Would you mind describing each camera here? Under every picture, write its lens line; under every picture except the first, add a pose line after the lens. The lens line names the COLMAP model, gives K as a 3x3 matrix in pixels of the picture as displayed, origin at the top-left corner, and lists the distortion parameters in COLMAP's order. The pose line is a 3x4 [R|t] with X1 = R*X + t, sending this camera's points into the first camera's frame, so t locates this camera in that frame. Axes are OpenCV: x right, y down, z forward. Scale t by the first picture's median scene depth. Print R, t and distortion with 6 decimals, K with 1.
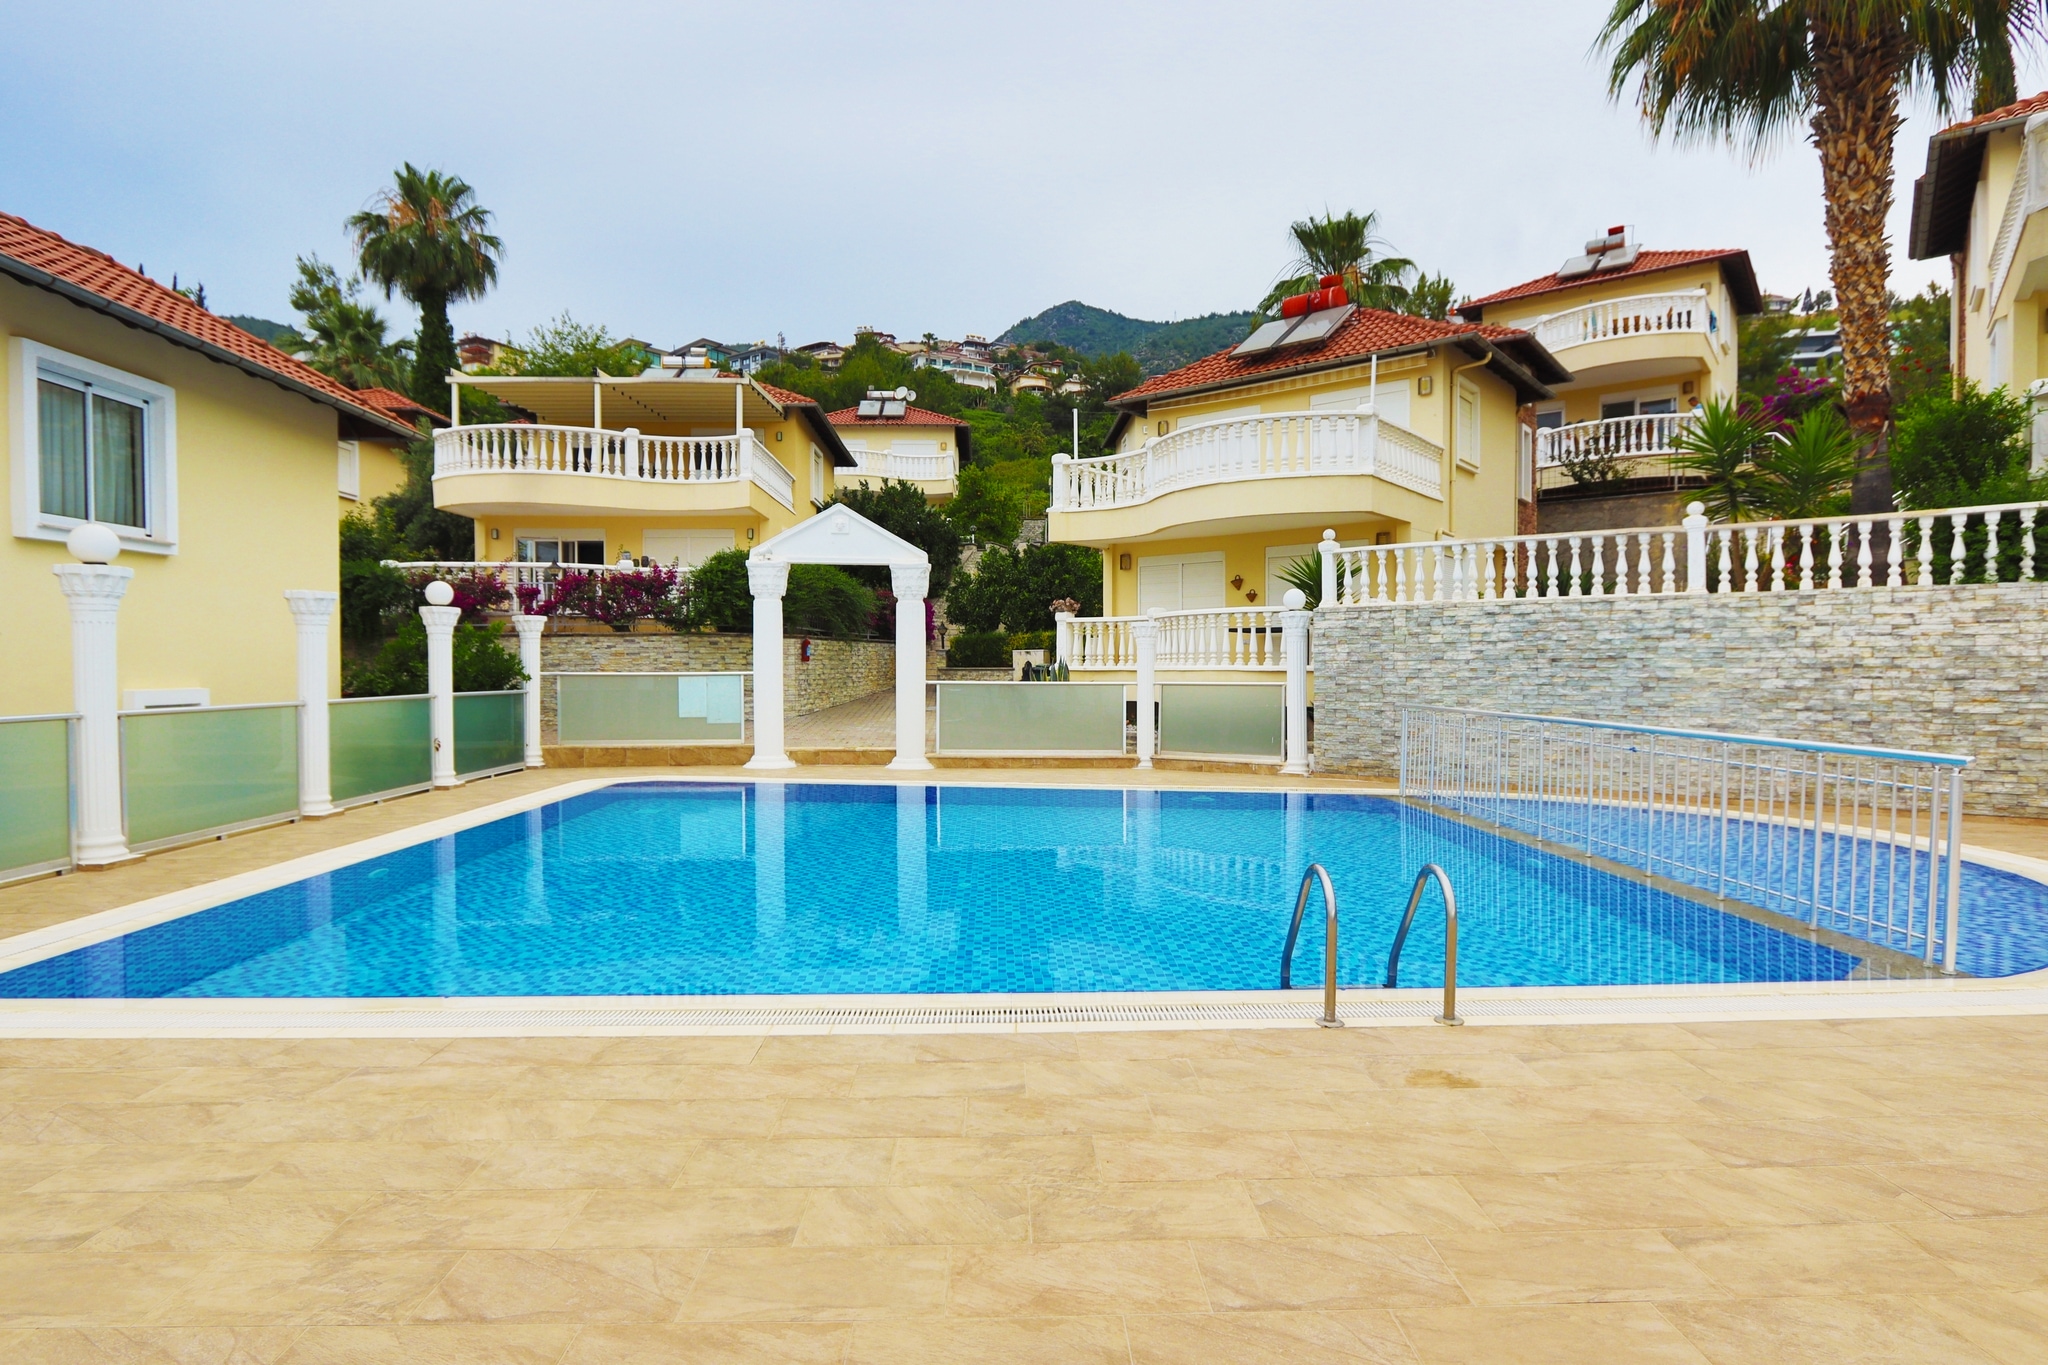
lens RADIAL K [[1057.8, 0, 1025.9], [0, 1057.8, 684.4], [0, 0, 1]] dist [-0.013416, 0.001555]
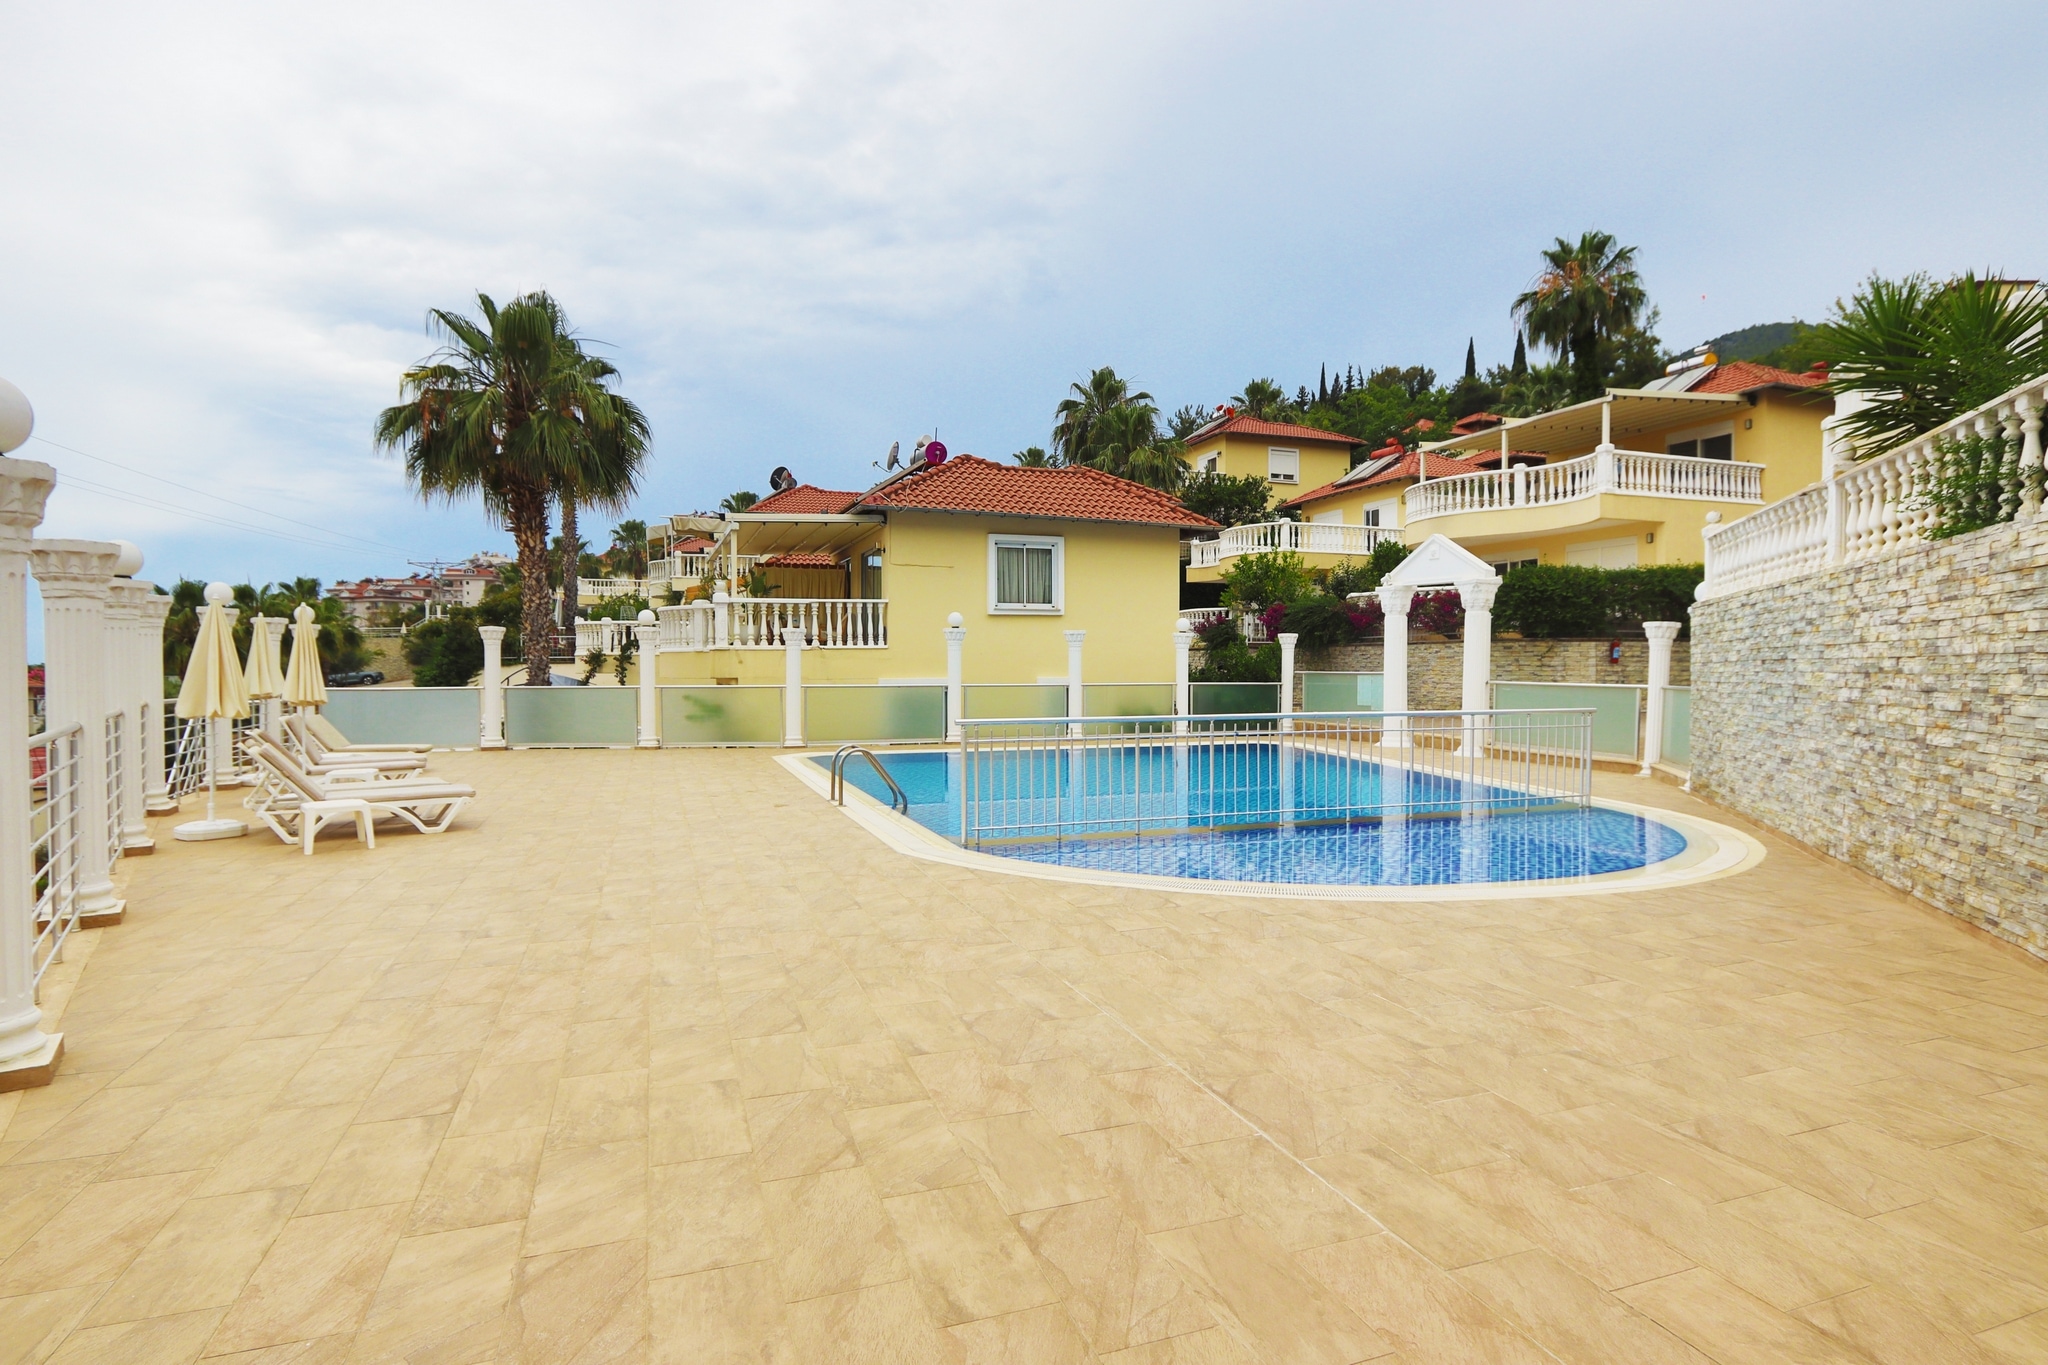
lens RADIAL K [[1053.0, 0, 1024.0], [0, 1053.0, 682.5], [0, 0, 1]] dist [-0.017111, -0.000083]
pose [[0.314025, 0.016475, -0.949272, 0.537455], [-0.018801, 0.999761, 0.011132, -0.002992], [0.949229, 0.014351, 0.314260, 0.116068]]
